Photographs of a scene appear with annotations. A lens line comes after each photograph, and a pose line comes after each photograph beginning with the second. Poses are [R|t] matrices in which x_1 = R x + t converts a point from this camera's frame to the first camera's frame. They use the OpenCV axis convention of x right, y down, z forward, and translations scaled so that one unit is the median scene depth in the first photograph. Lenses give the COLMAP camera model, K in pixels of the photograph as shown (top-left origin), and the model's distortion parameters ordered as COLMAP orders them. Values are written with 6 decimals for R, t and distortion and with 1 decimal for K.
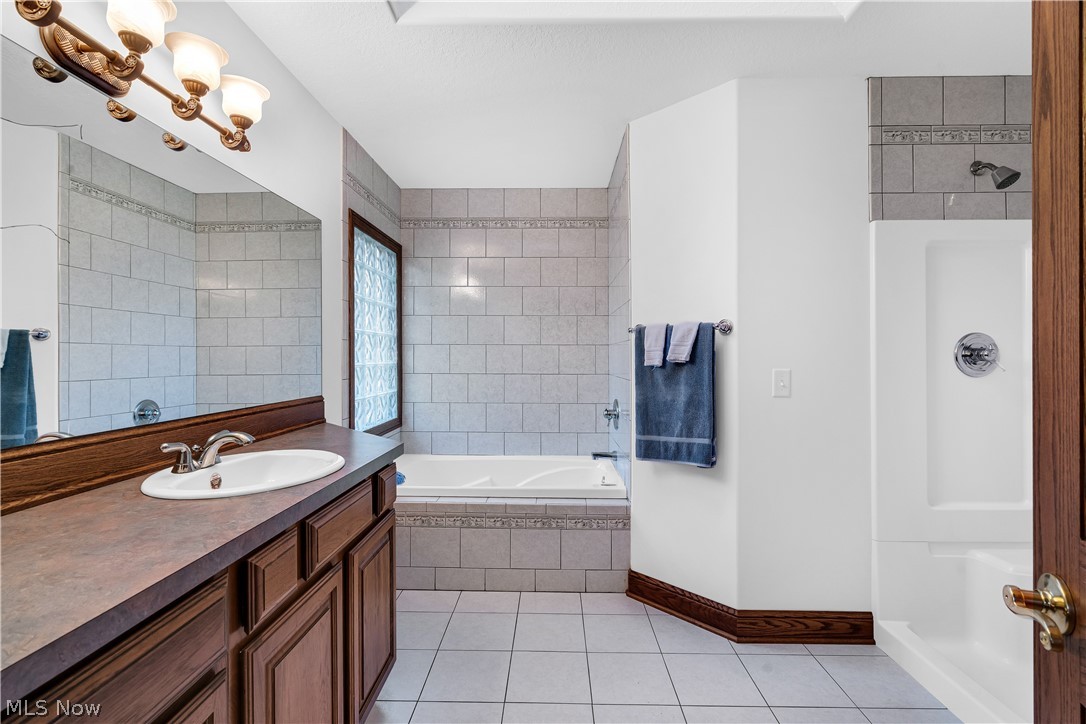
lens RADIAL K [[503.4, 0, 543.0], [0, 503.4, 362.0], [0, 0, 1]] dist [-0.000471, -0.000119]
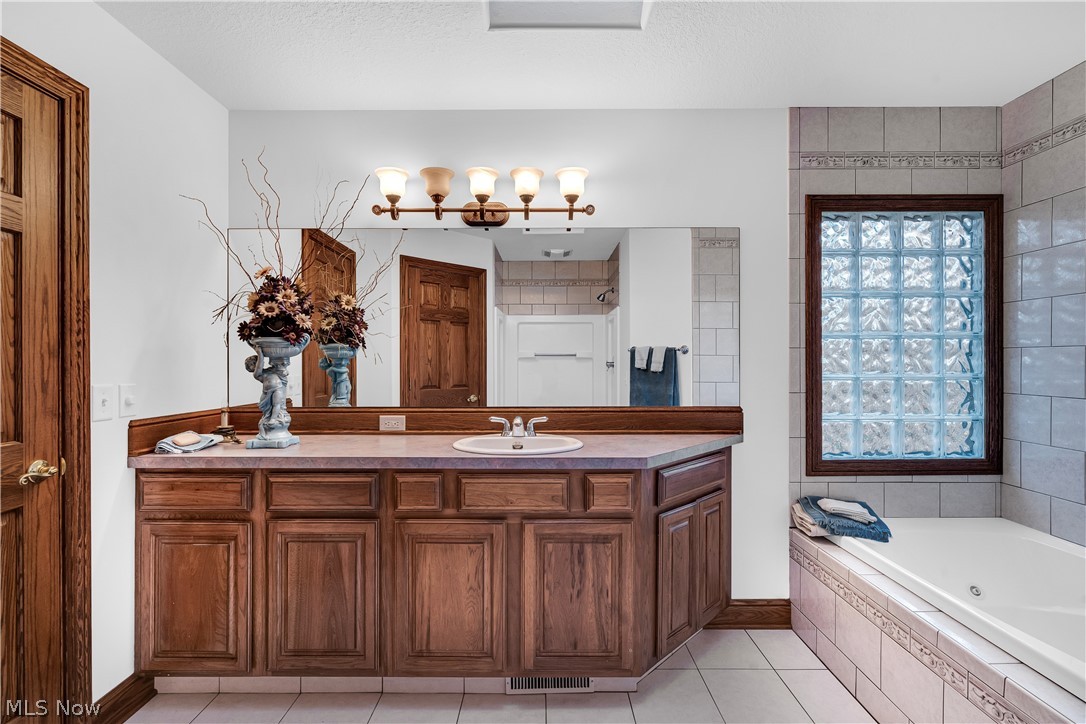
lens RADIAL K [[495.0, 0, 543.0], [0, 495.0, 362.0], [0, 0, 1]] dist [-0.000324, 0.000387]
pose [[0.020544, -0.000366, -0.999789, 0.621468], [-0.010804, 0.999941, -0.000588, -0.017216], [0.999731, 0.010814, 0.020539, 0.721992]]
